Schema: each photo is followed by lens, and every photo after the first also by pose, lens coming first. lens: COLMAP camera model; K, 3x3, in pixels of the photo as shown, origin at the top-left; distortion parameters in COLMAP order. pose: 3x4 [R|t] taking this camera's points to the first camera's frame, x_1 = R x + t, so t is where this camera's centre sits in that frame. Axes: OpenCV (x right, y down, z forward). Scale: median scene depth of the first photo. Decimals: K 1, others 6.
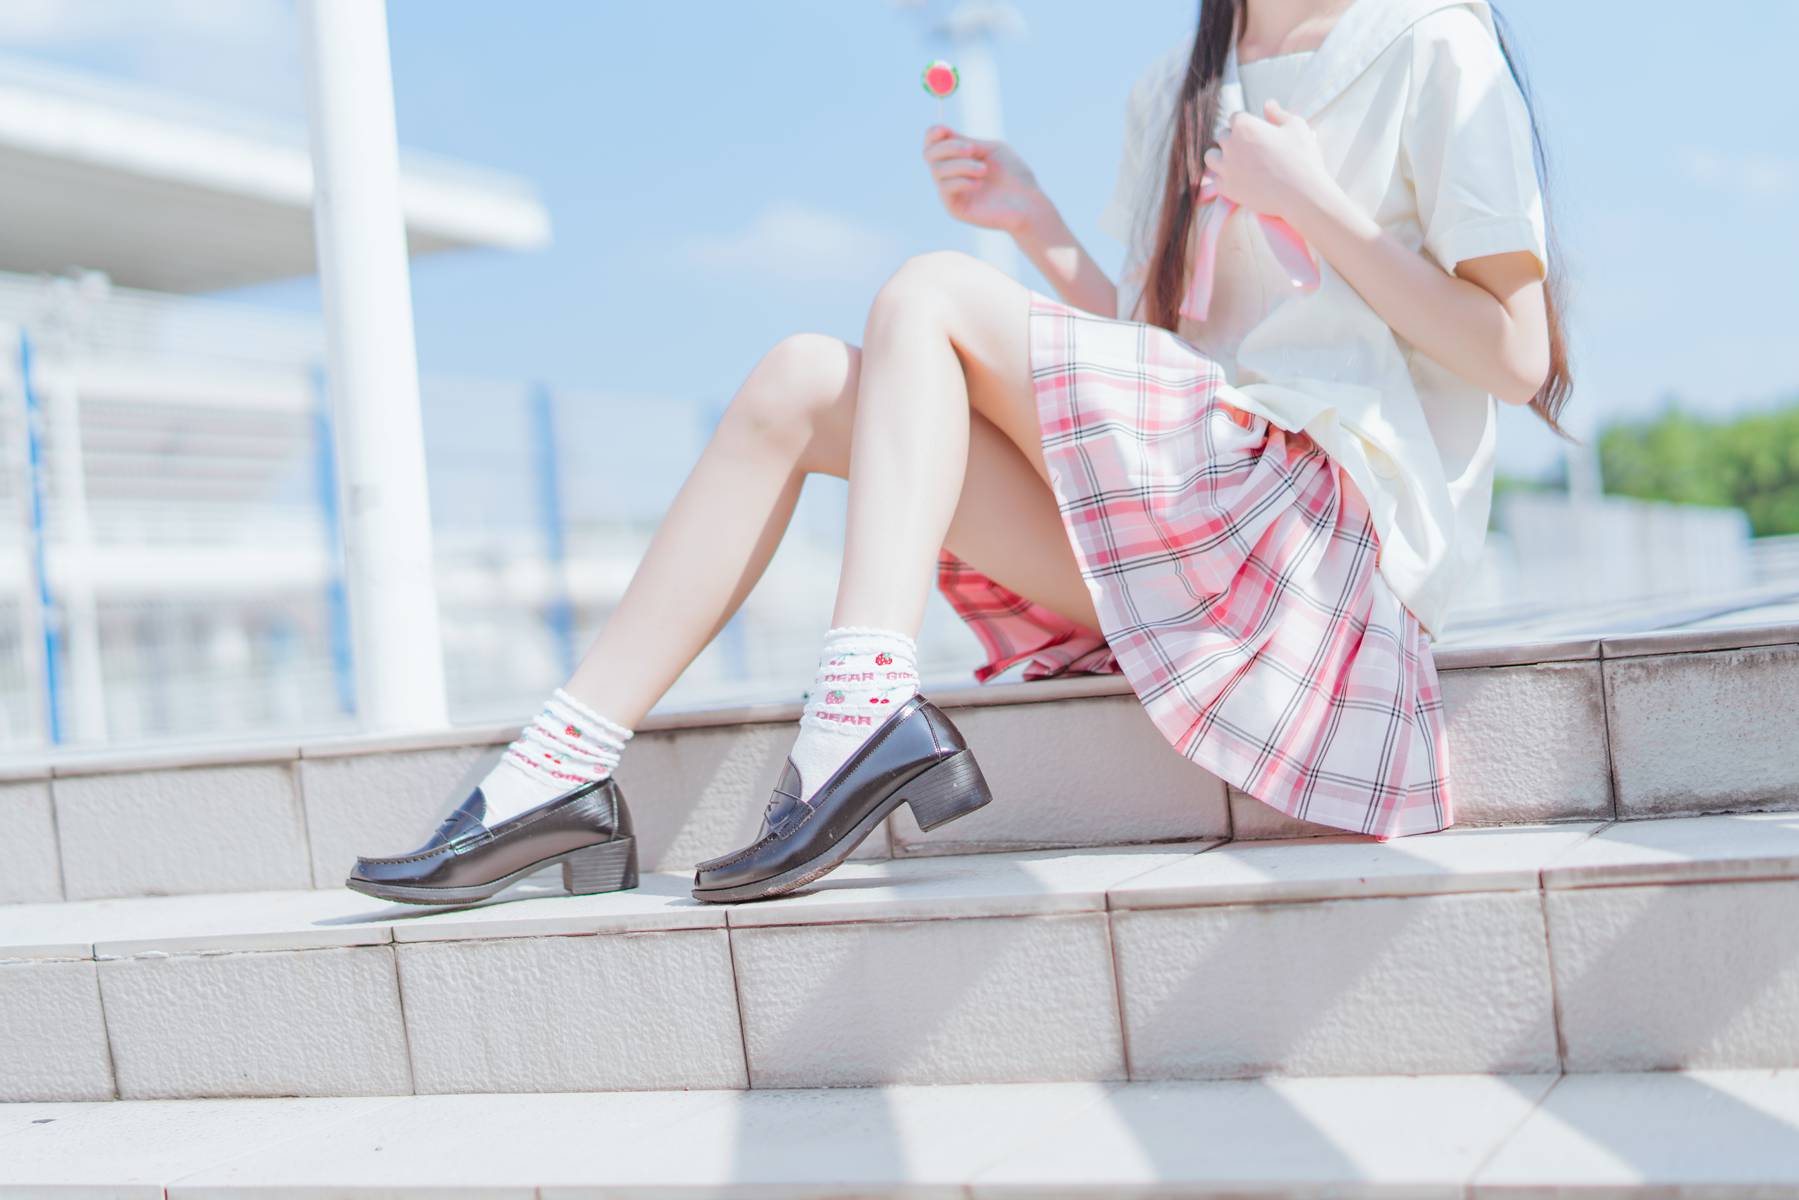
lens RADIAL K [[2621.8, 0, 904.5], [0, 2621.8, 592.5], [0, 0, 1]] dist [0.011591, 0.000000]
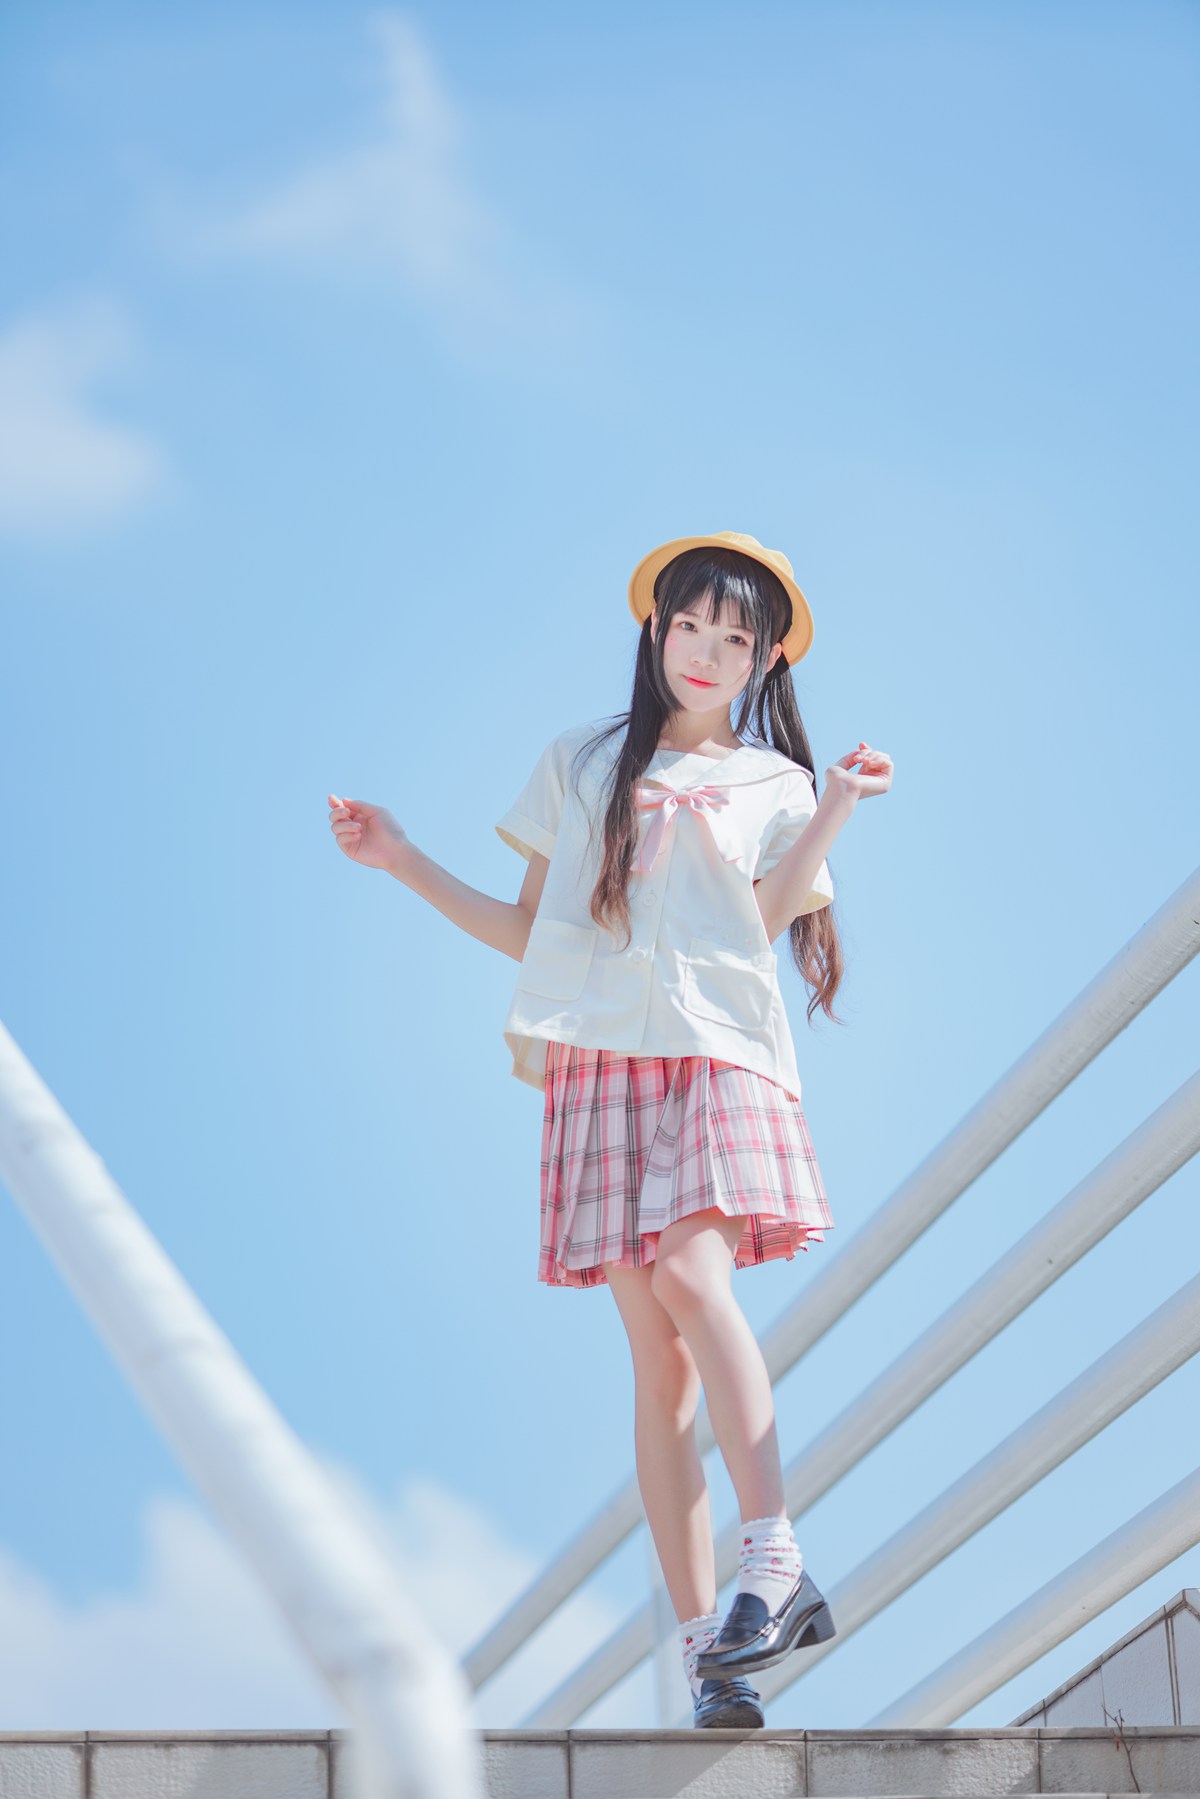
lens RADIAL K [[7043.0, 0, 601.3], [0, 7043.0, 902.2], [0, 0, 1]] dist [-0.089057, 0.000000]
pose [[0.806186, 0.224748, 0.547314, -2.389549], [-0.041872, 0.944397, -0.326130, 0.980325], [-0.590179, 0.240004, 0.770770, -2.473486]]
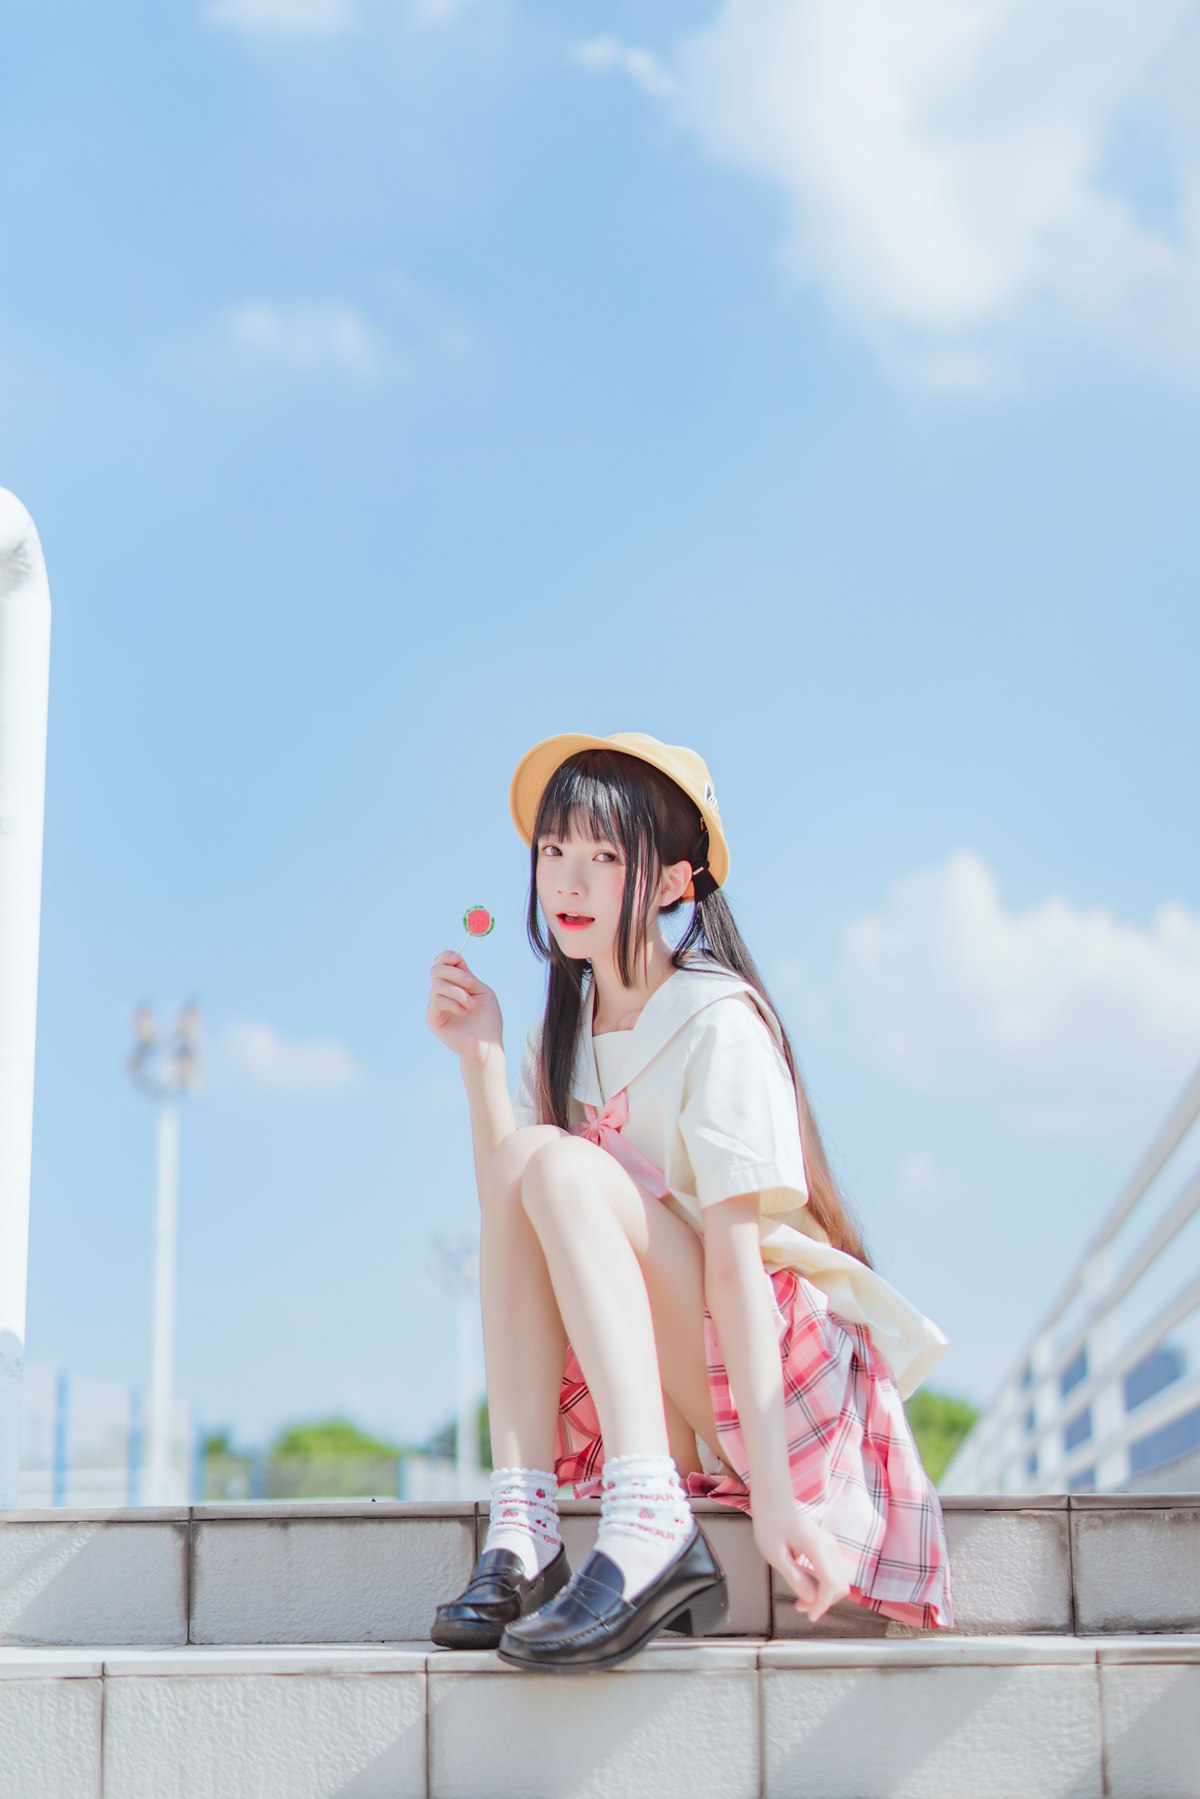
lens RADIAL K [[2621.8, 0, 605.8], [0, 2621.8, 895.6], [0, 0, 1]] dist [0.011591, 0.000000]
pose [[0.946149, 0.152467, 0.285581, -0.388076], [-0.079011, 0.964230, -0.253017, 0.081038], [-0.313943, 0.216828, 0.924351, -0.229206]]
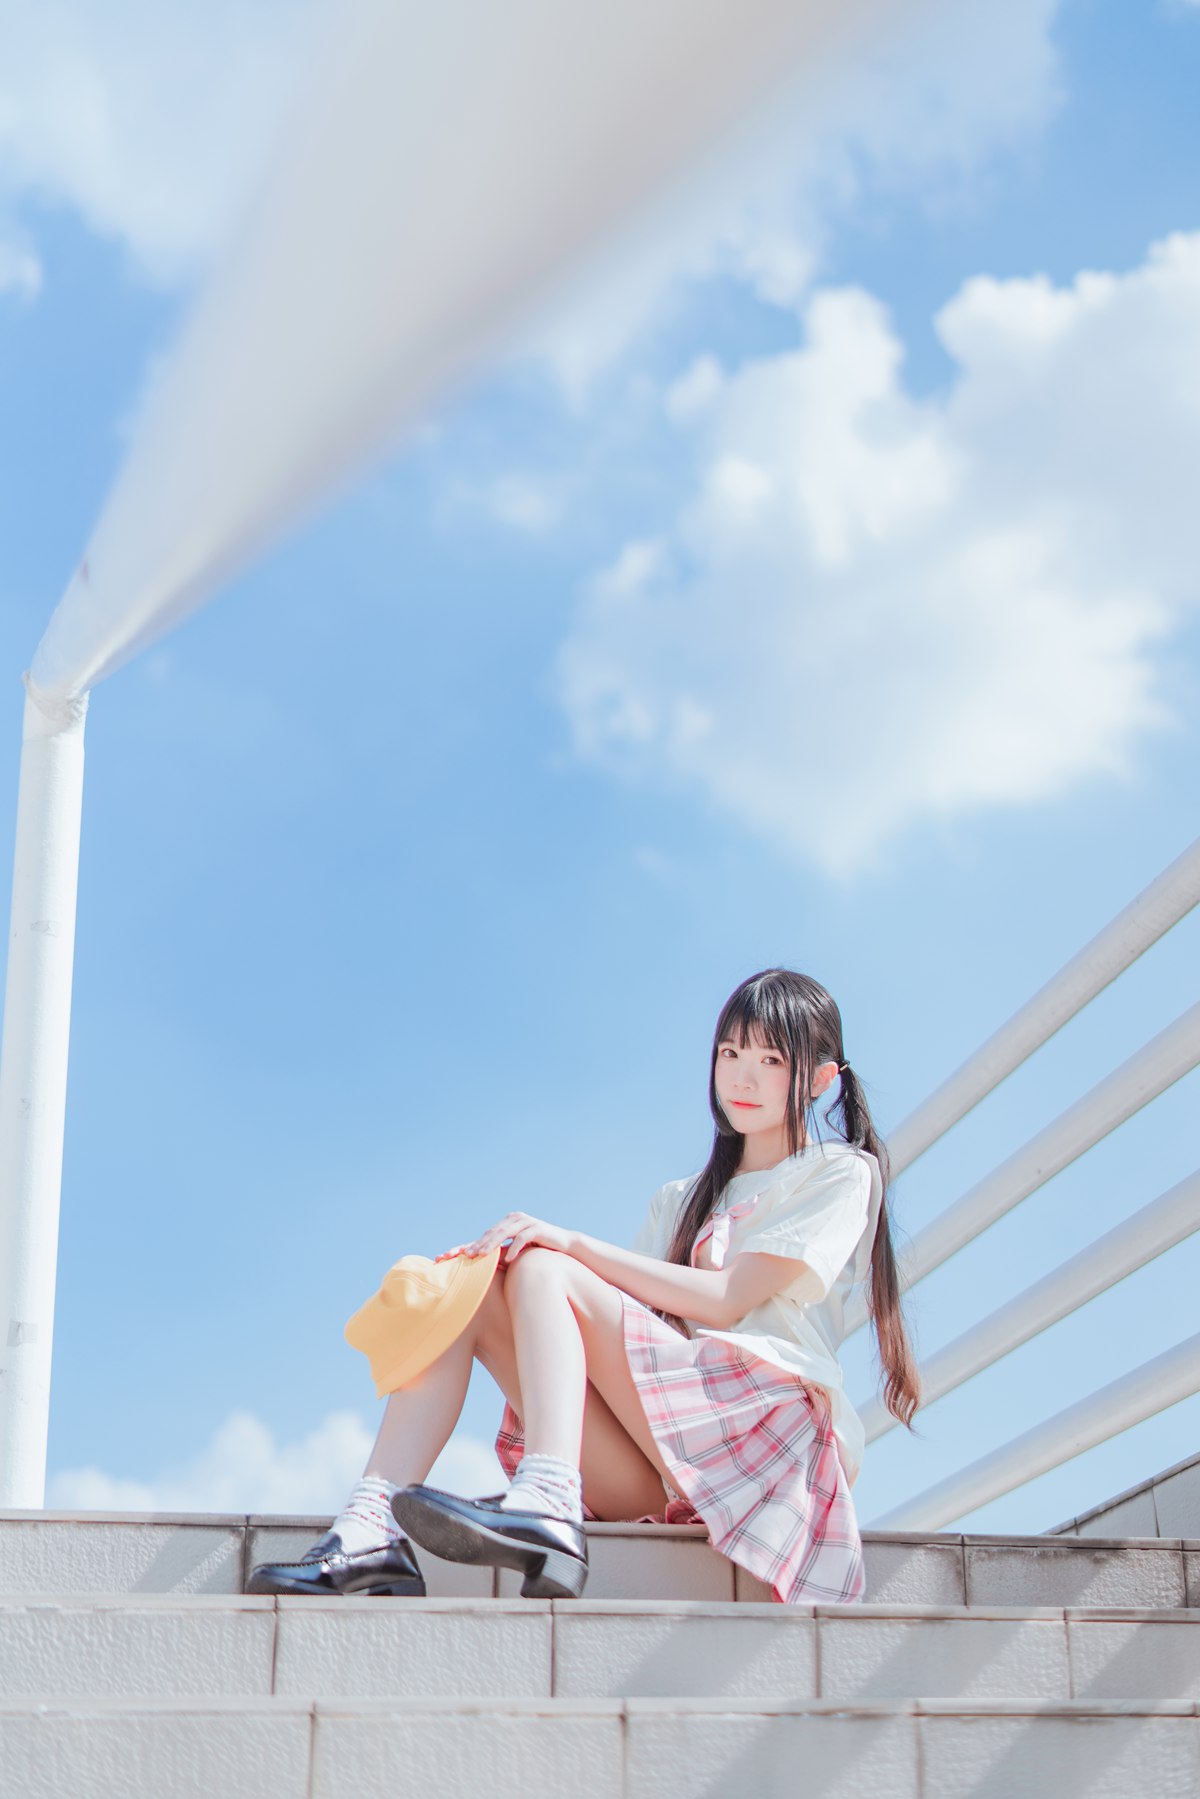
lens RADIAL K [[2621.8, 0, 608.9], [0, 2621.8, 902.1], [0, 0, 1]] dist [0.011591, 0.000000]
pose [[0.780076, 0.317799, 0.538967, -0.946196], [-0.059469, 0.895162, -0.441756, 0.412536], [-0.622852, 0.312551, 0.717194, -0.188222]]
